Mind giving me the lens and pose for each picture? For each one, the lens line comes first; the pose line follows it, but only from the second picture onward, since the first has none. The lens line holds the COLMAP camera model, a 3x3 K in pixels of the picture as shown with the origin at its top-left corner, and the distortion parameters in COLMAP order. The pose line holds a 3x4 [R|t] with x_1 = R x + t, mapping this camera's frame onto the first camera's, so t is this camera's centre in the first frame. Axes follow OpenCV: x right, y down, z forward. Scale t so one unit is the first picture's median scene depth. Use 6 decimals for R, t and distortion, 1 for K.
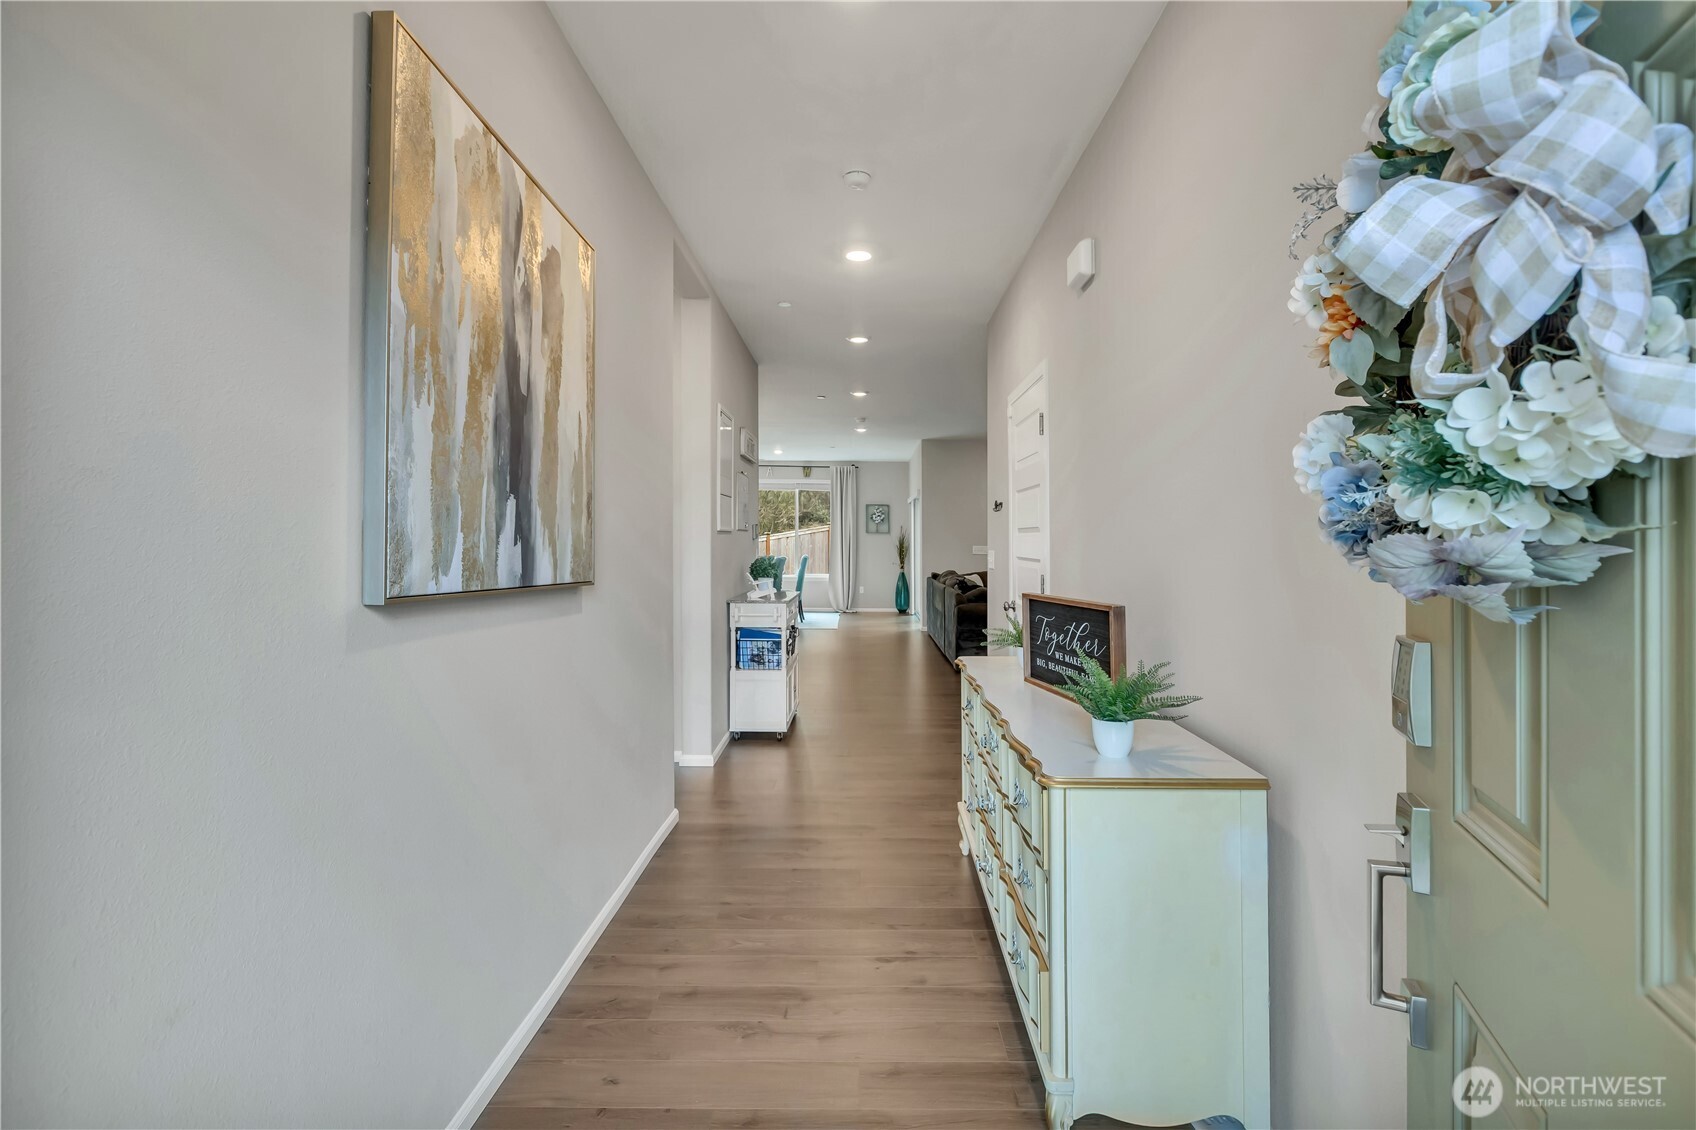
lens RADIAL K [[977.0, 0, 848.6], [0, 977.0, 557.0], [0, 0, 1]] dist [-0.035954, -0.001174]
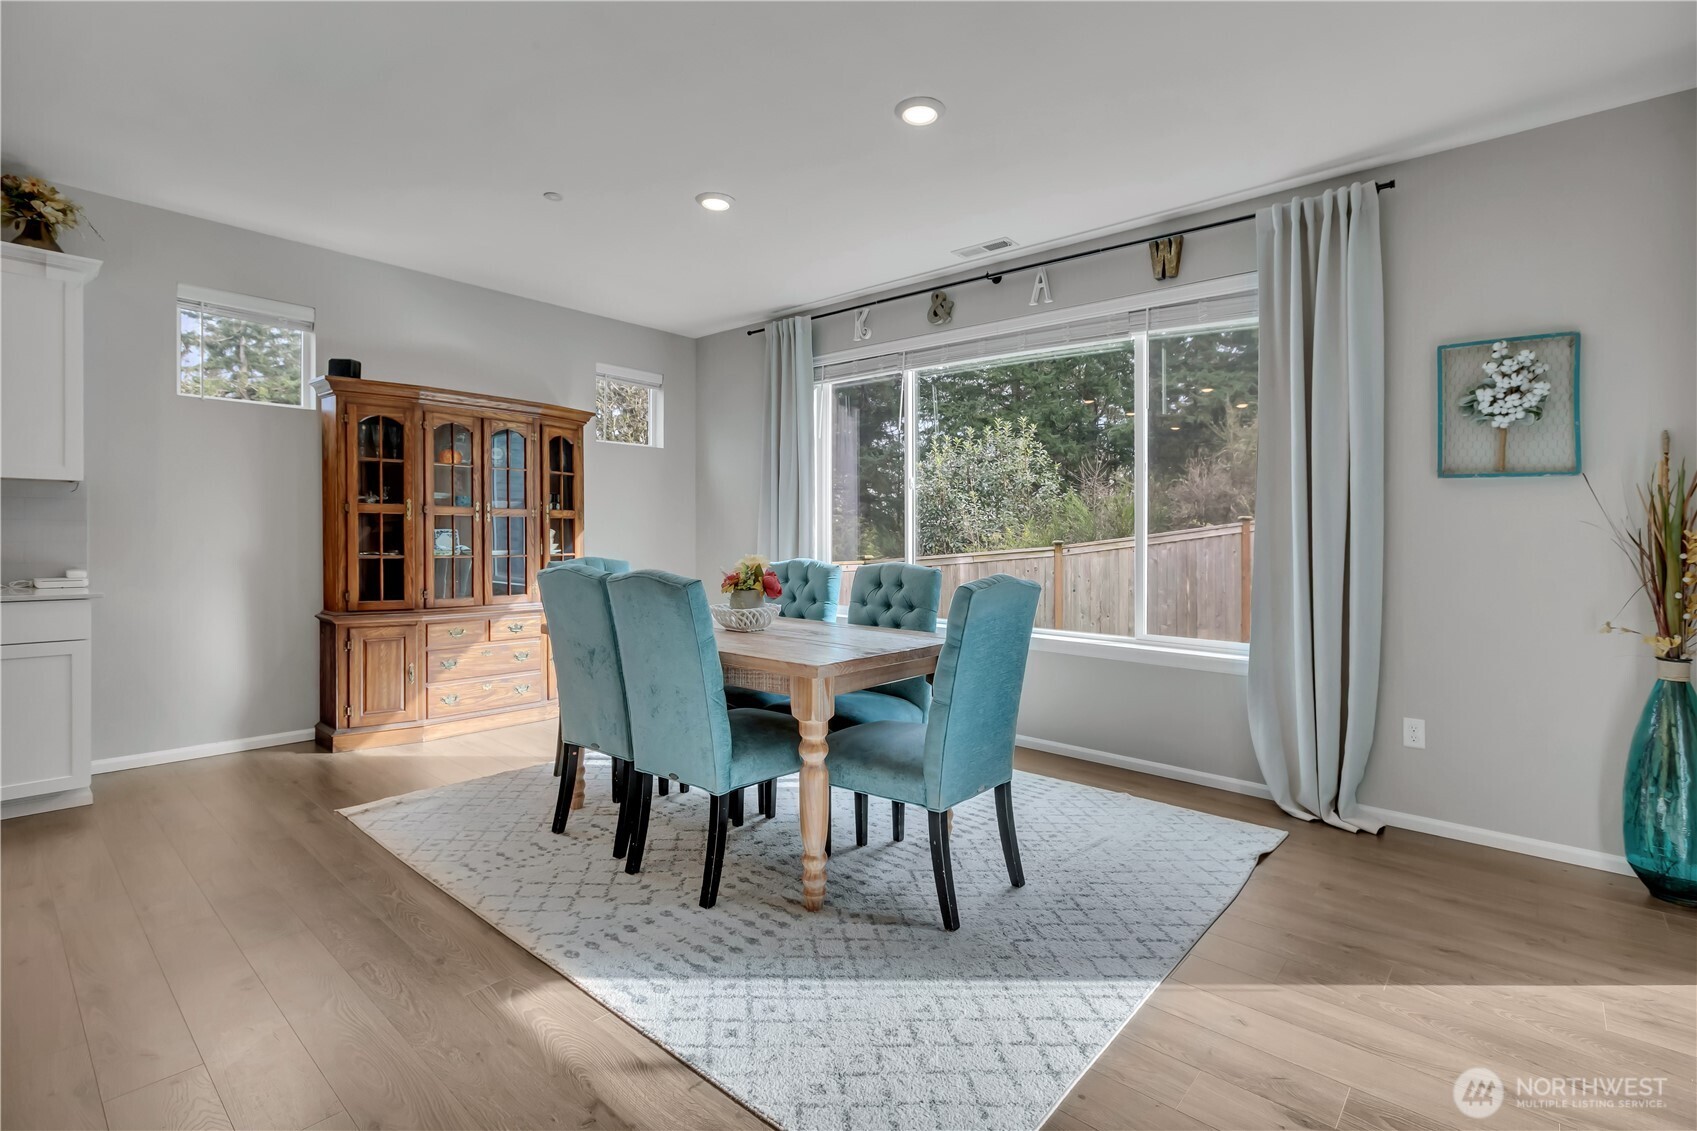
lens RADIAL K [[795.8, 0, 845.5], [0, 795.8, 554.9], [0, 0, 1]] dist [0.003073, 0.000131]
pose [[0.763489, 0.017352, -0.645588, 0.031703], [0.000961, 0.999607, 0.028003, -0.013237], [0.645820, -0.022000, 0.763172, 0.778139]]
